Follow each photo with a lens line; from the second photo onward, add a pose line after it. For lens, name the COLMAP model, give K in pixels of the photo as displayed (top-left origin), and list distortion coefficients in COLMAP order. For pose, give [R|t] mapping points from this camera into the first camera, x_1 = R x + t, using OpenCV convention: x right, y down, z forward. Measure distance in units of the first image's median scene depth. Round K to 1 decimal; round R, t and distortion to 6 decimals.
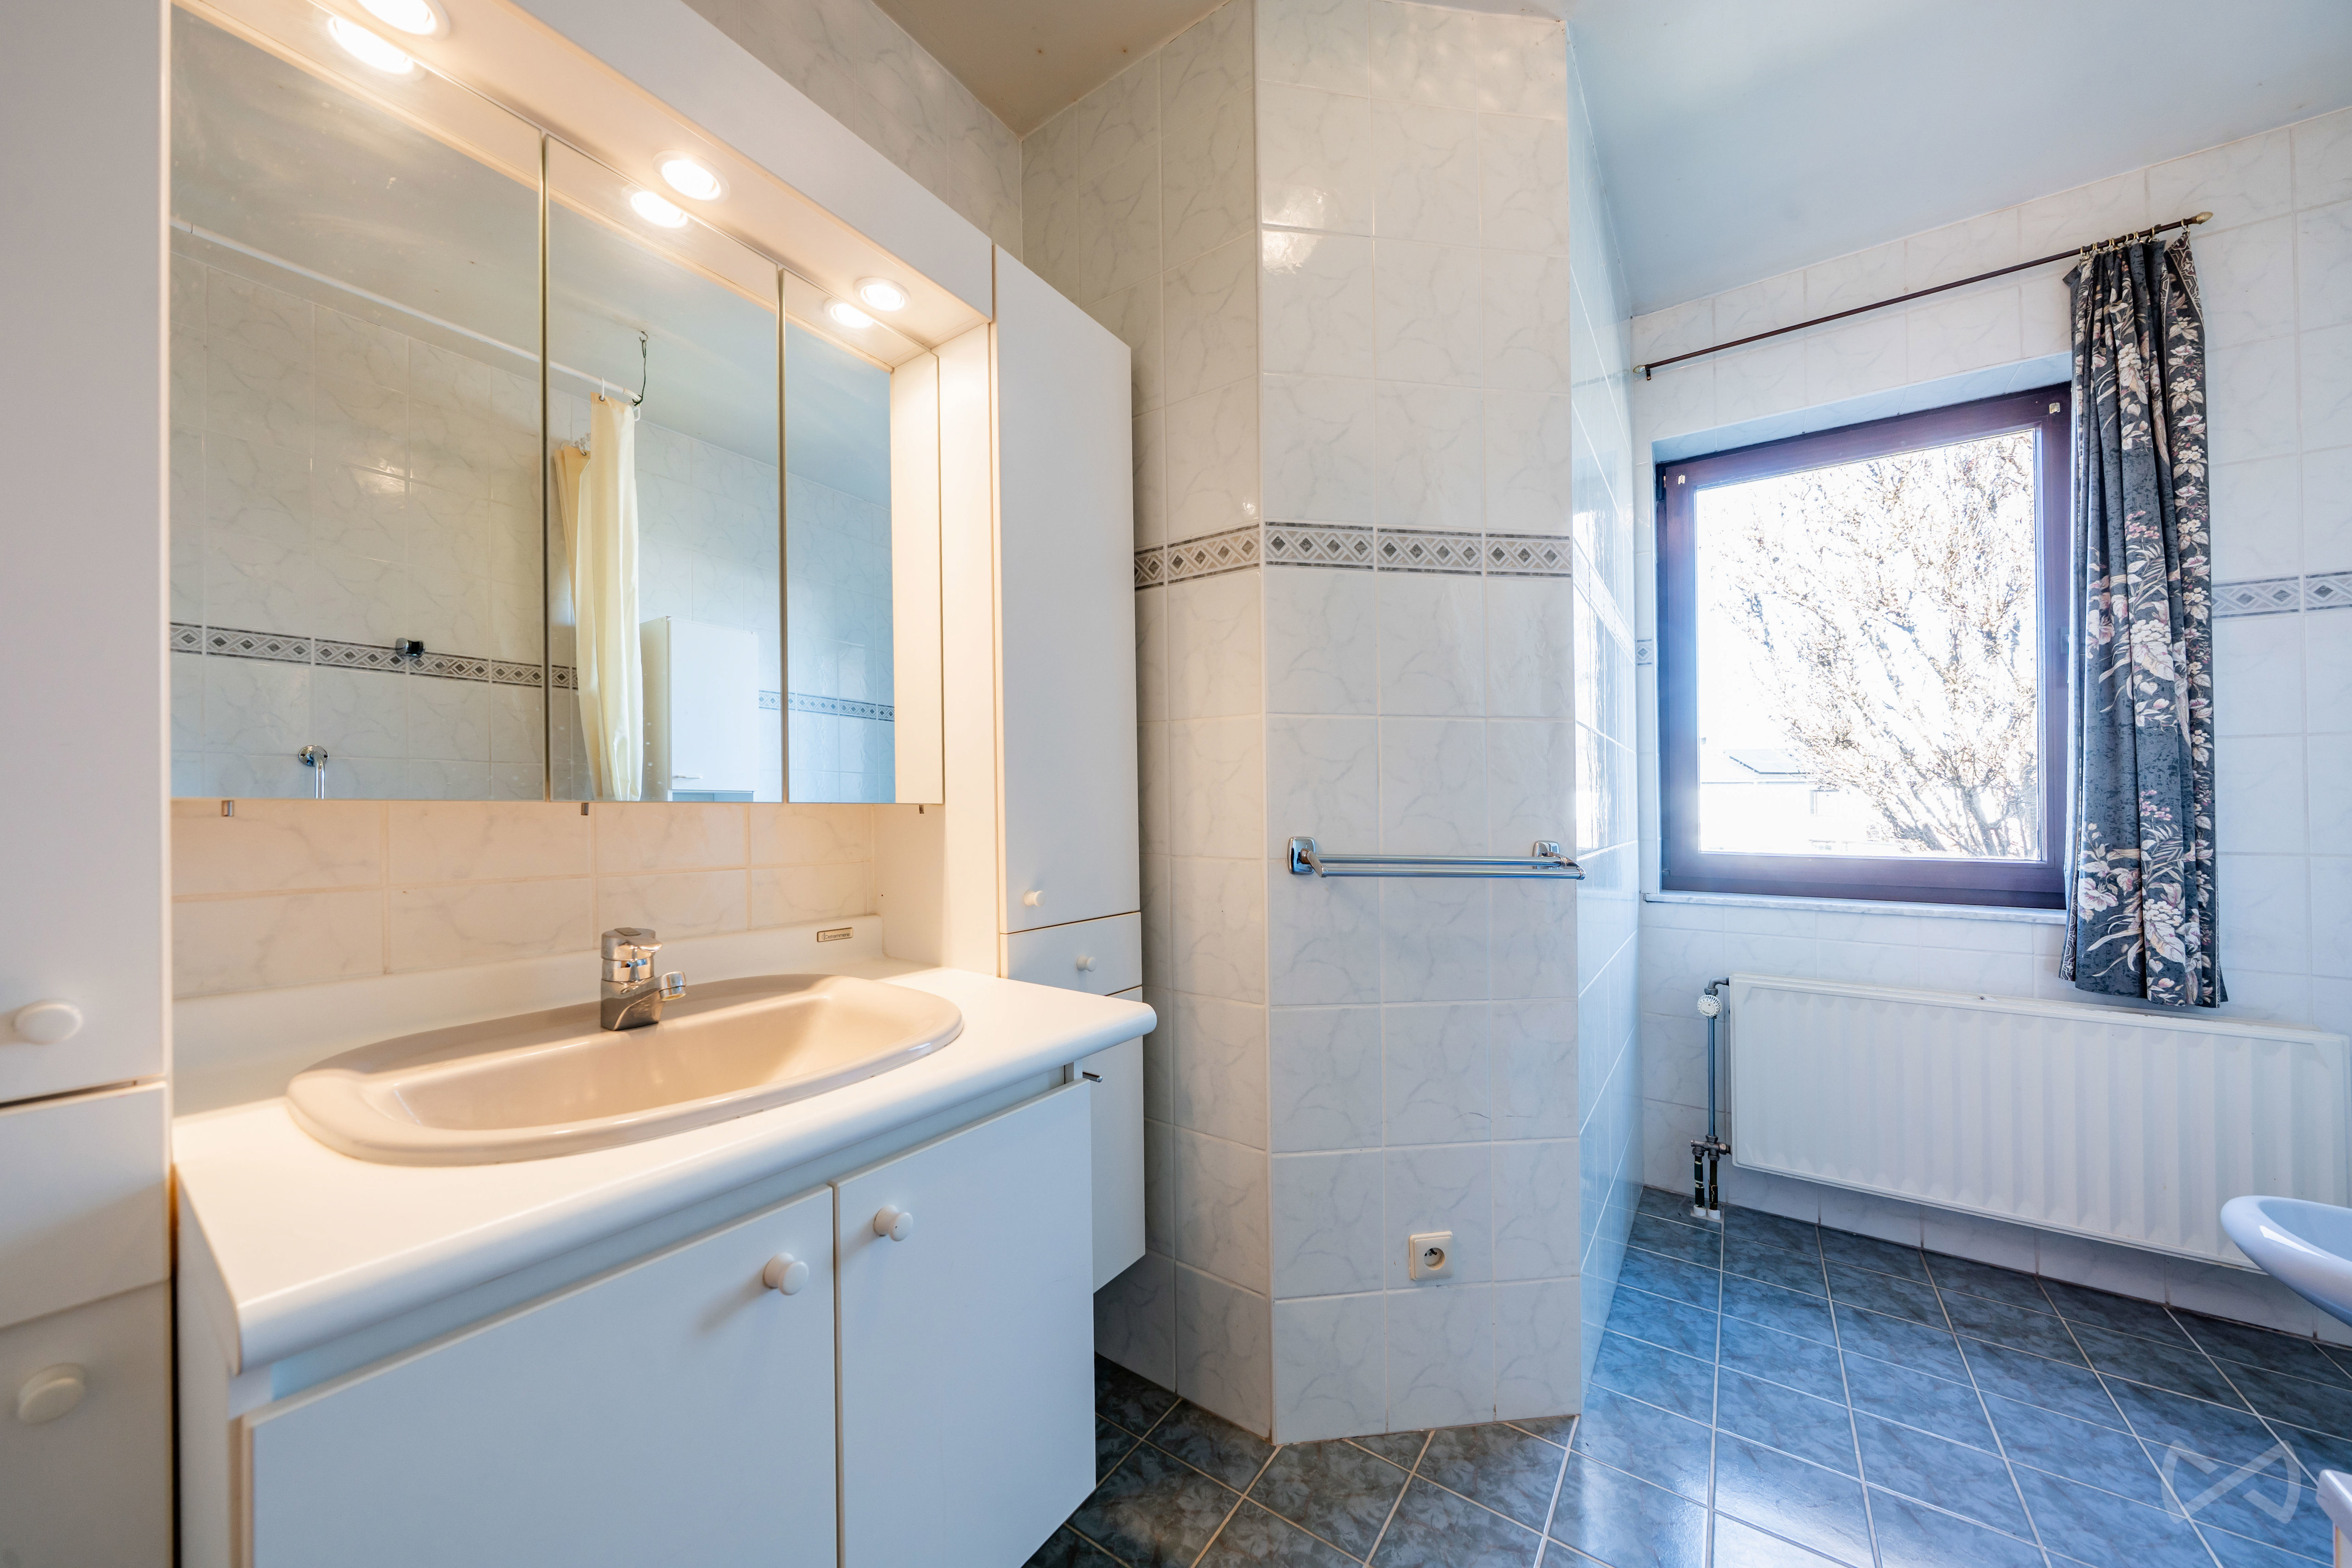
lens RADIAL K [[803.9, 0, 1161.1], [0, 803.9, 804.2], [0, 0, 1]] dist [-0.000812, -0.000009]
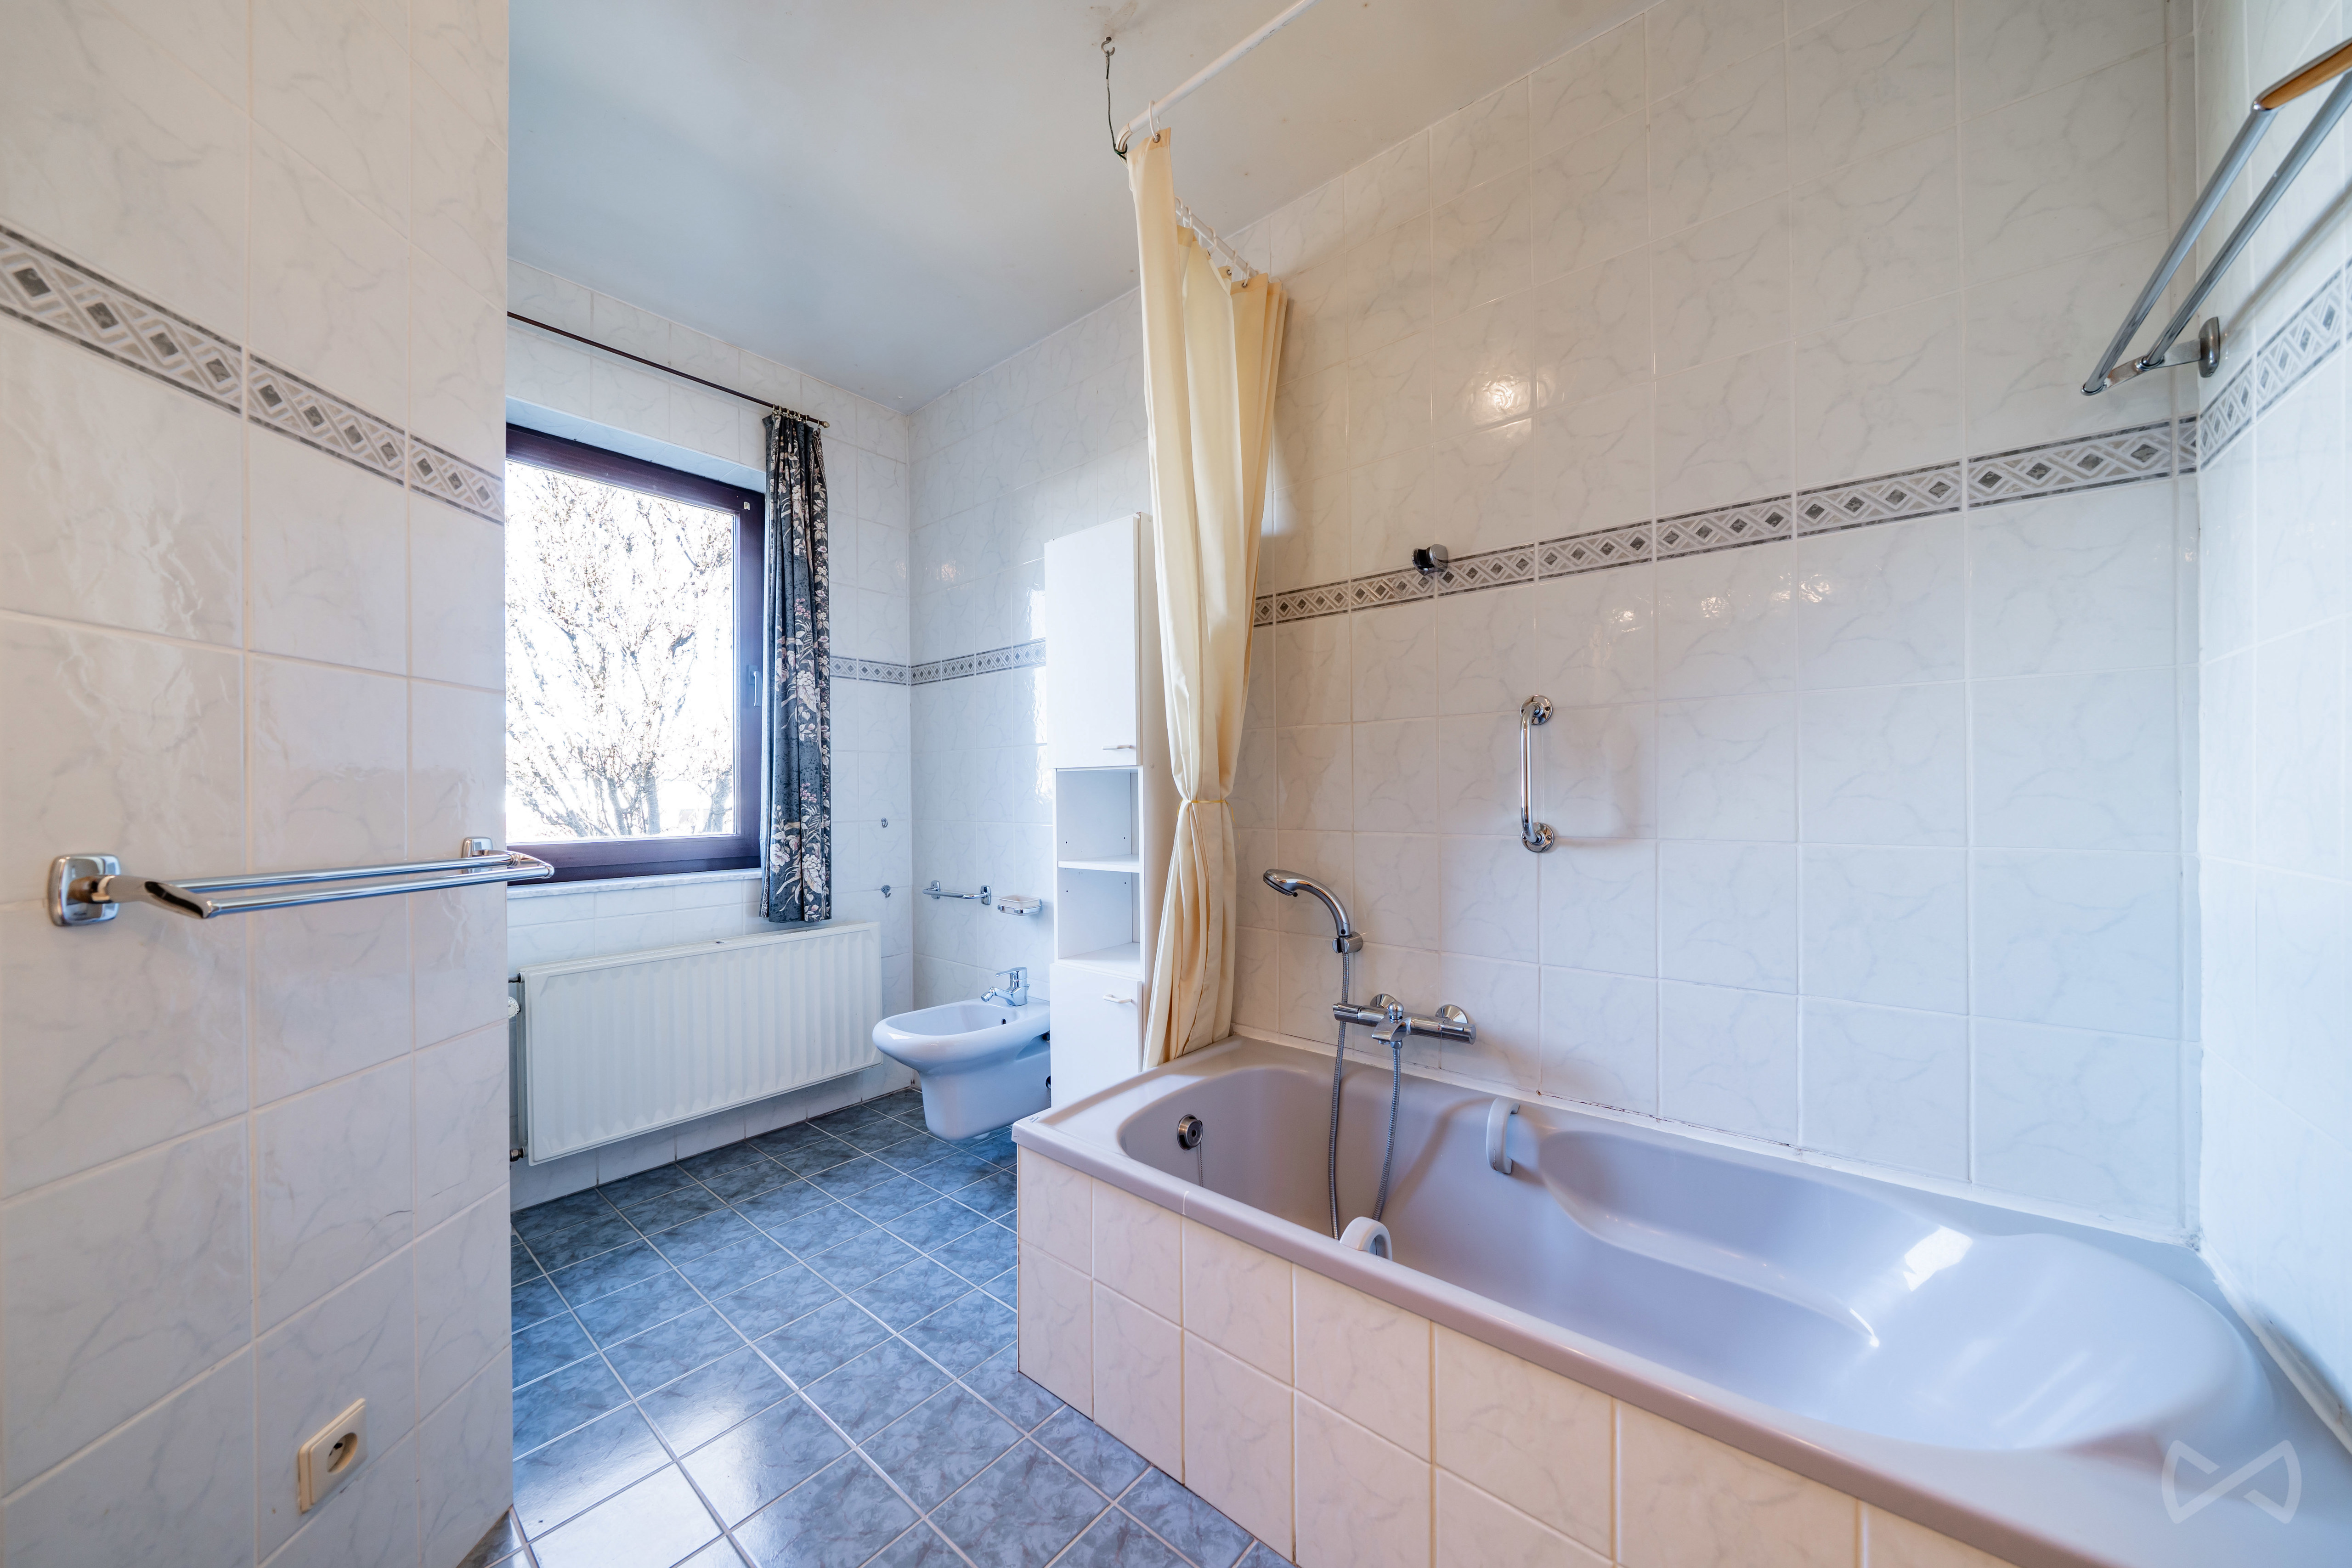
lens RADIAL K [[803.8, 0, 1156.2], [0, 803.8, 781.9], [0, 0, 1]] dist [-0.000812, -0.000009]
pose [[0.106248, 0.011437, 0.994274, -0.209705], [0.003728, 0.999922, -0.011900, 0.001154], [-0.994333, 0.004971, 0.106197, 0.176695]]
